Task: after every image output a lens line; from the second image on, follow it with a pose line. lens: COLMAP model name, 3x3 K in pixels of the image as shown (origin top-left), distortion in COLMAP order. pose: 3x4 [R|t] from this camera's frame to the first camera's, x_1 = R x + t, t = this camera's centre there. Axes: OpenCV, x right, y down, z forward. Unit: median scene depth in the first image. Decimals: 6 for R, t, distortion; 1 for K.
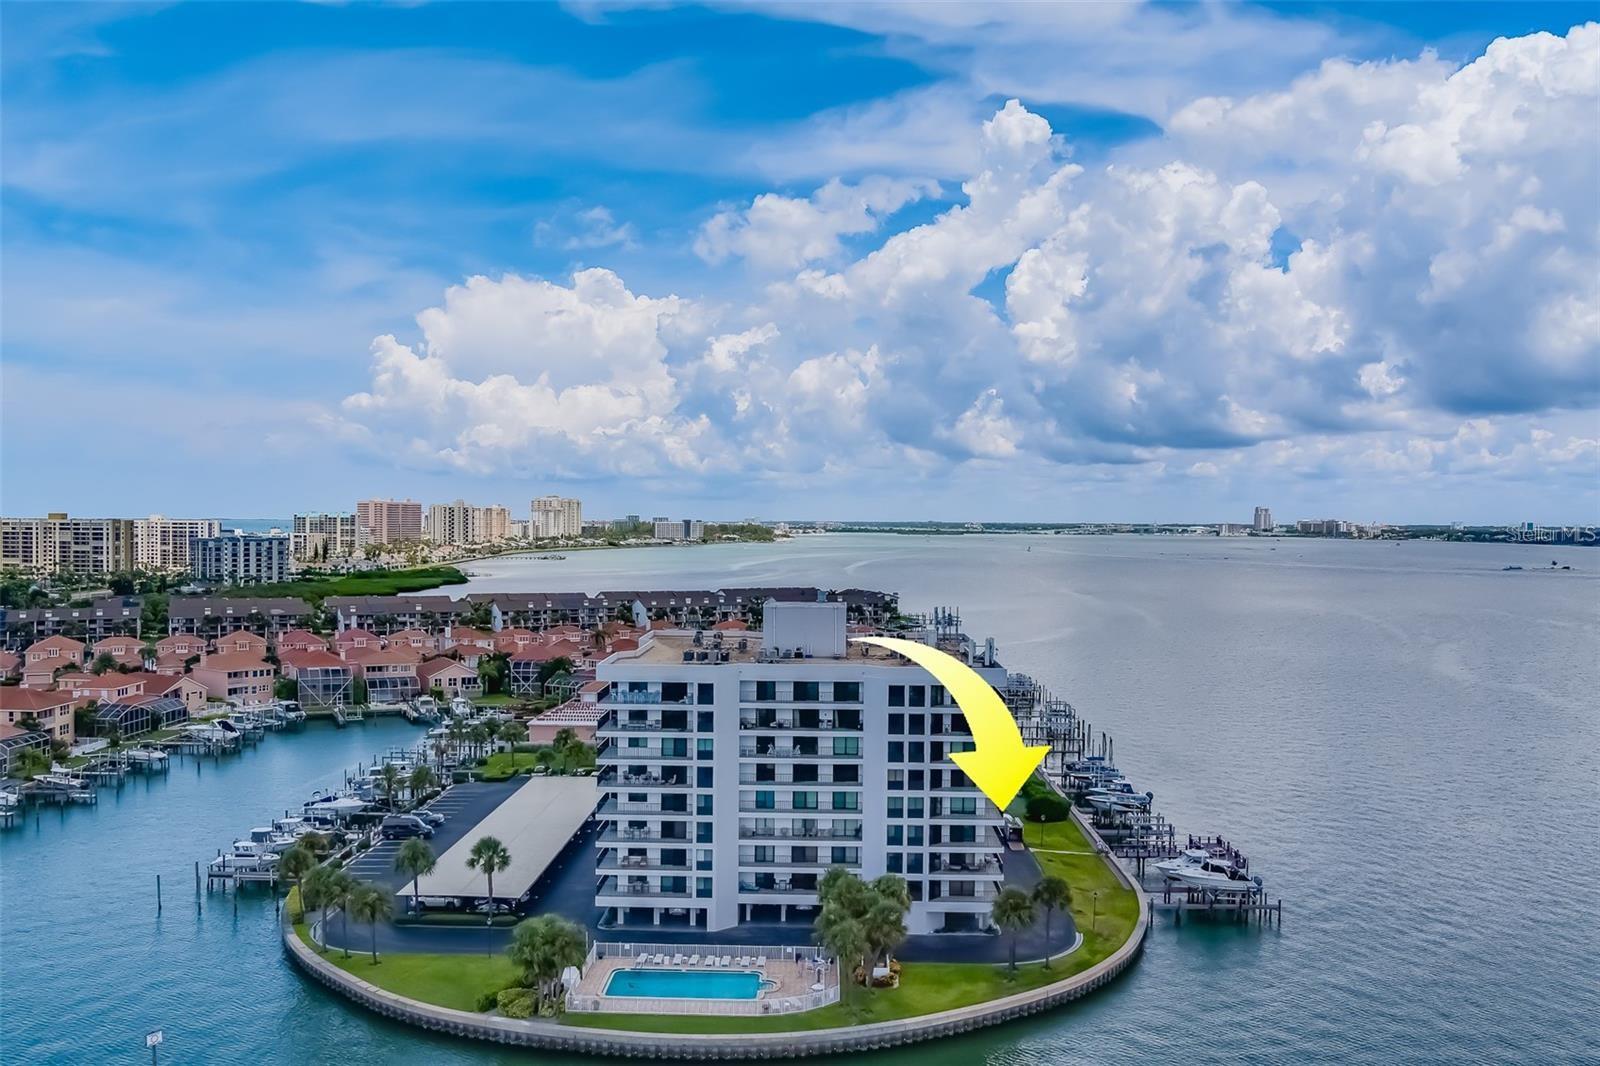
lens RADIAL K [[1296.2, 0, 824.8], [0, 1296.2, 563.5], [0, 0, 1]] dist [-0.047788, -0.020324]
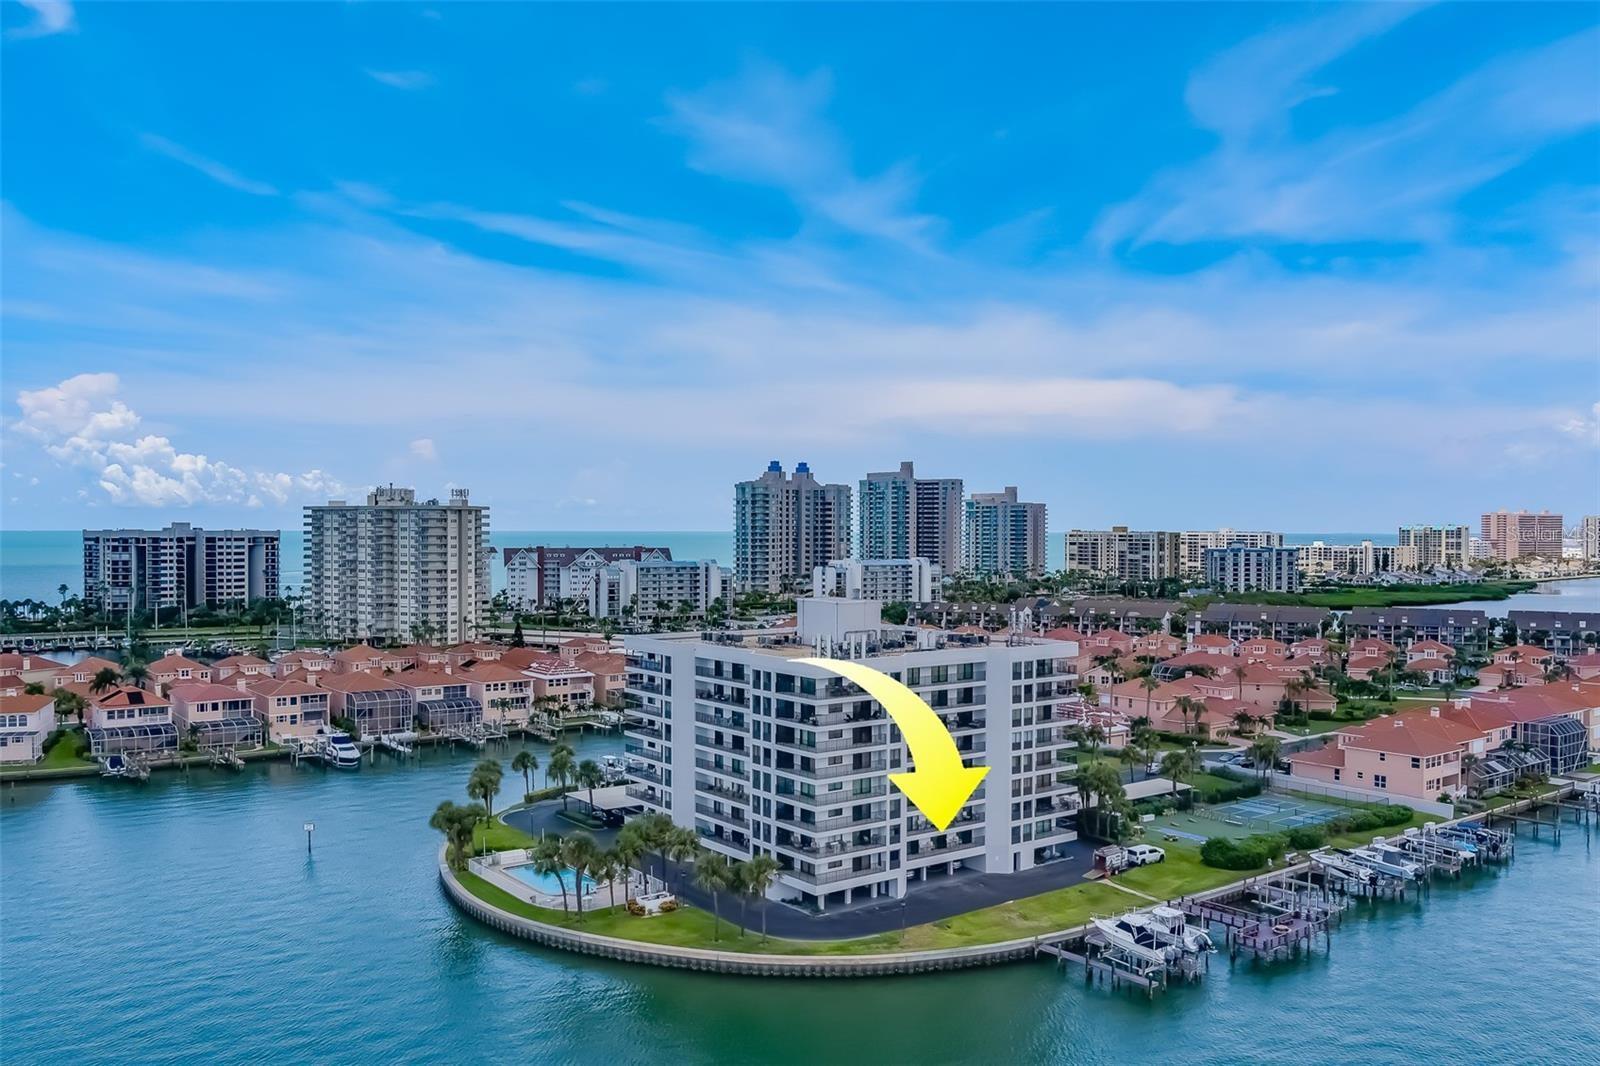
lens RADIAL K [[1296.2, 0, 805.2], [0, 1296.2, 537.9], [0, 0, 1]] dist [-0.047788, -0.020324]
pose [[0.617850, -0.000204, -0.786296, 0.145850], [-0.023892, 0.999533, -0.019033, 0.000022], [0.785933, 0.030546, 0.617557, 0.051332]]
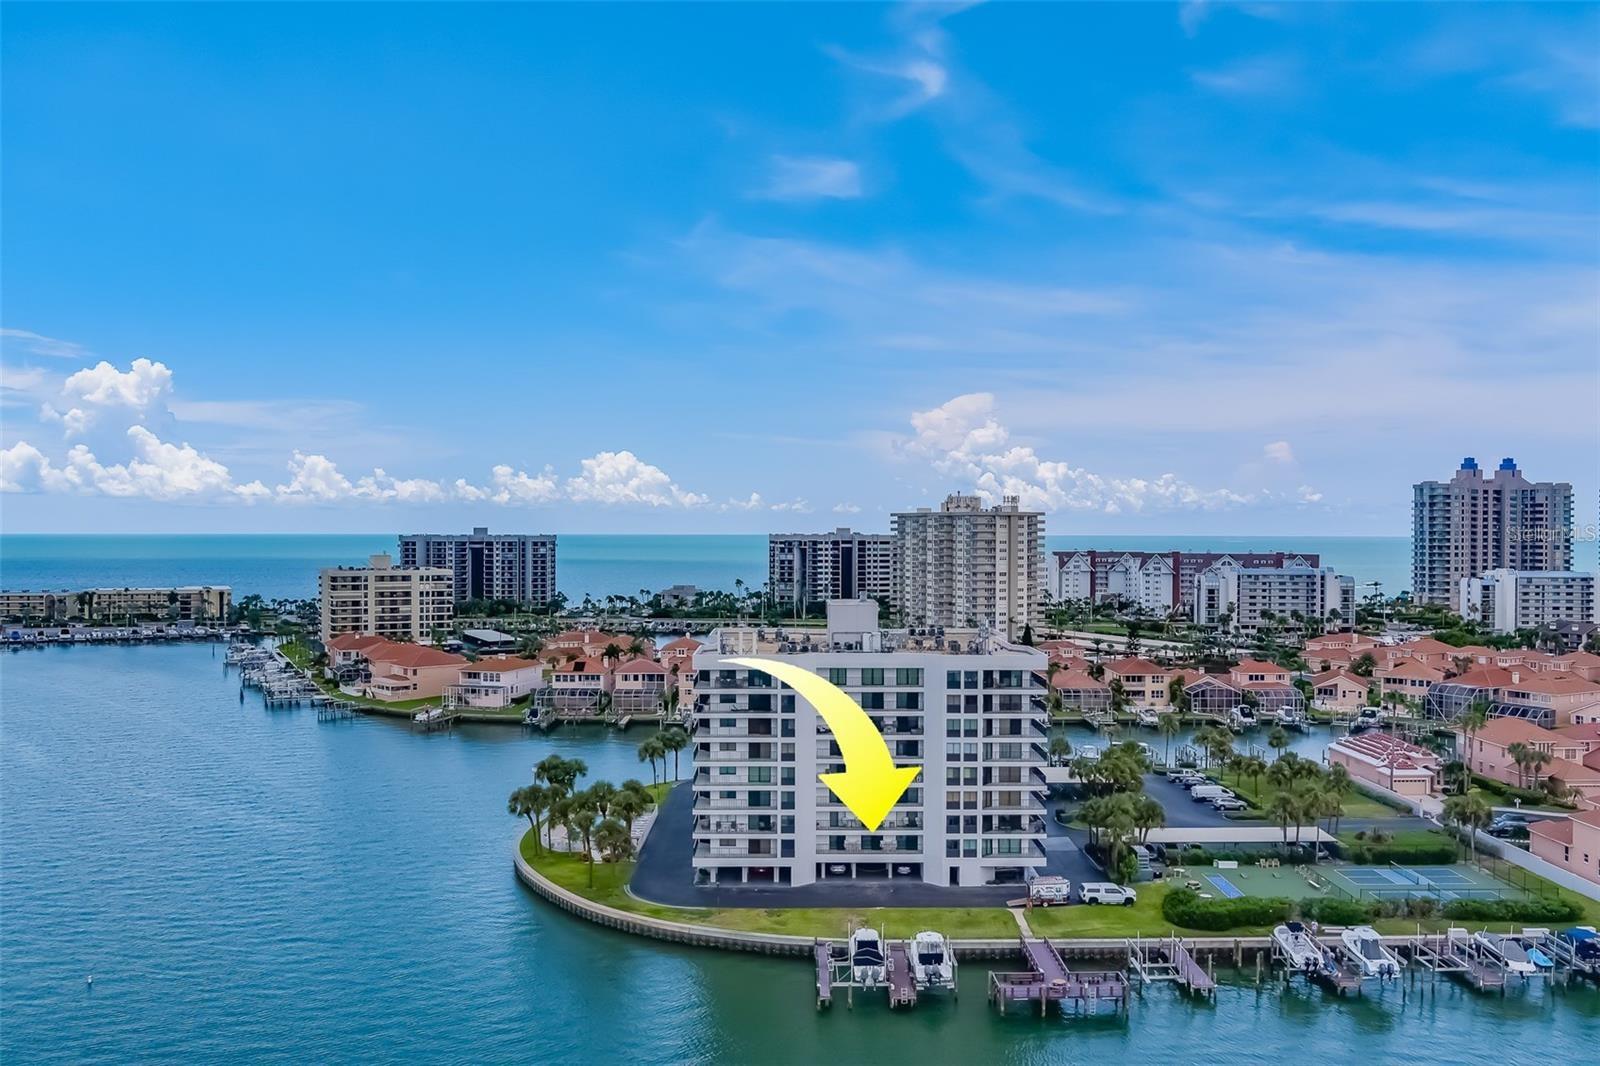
lens RADIAL K [[1296.2, 0, 784.4], [0, 1296.2, 552.5], [0, 0, 1]] dist [-0.047788, -0.020324]
pose [[0.025462, 0.009339, -0.999632, 0.195718], [-0.036197, 0.999309, 0.008414, -0.003427], [0.999020, 0.035969, 0.025783, 0.155158]]
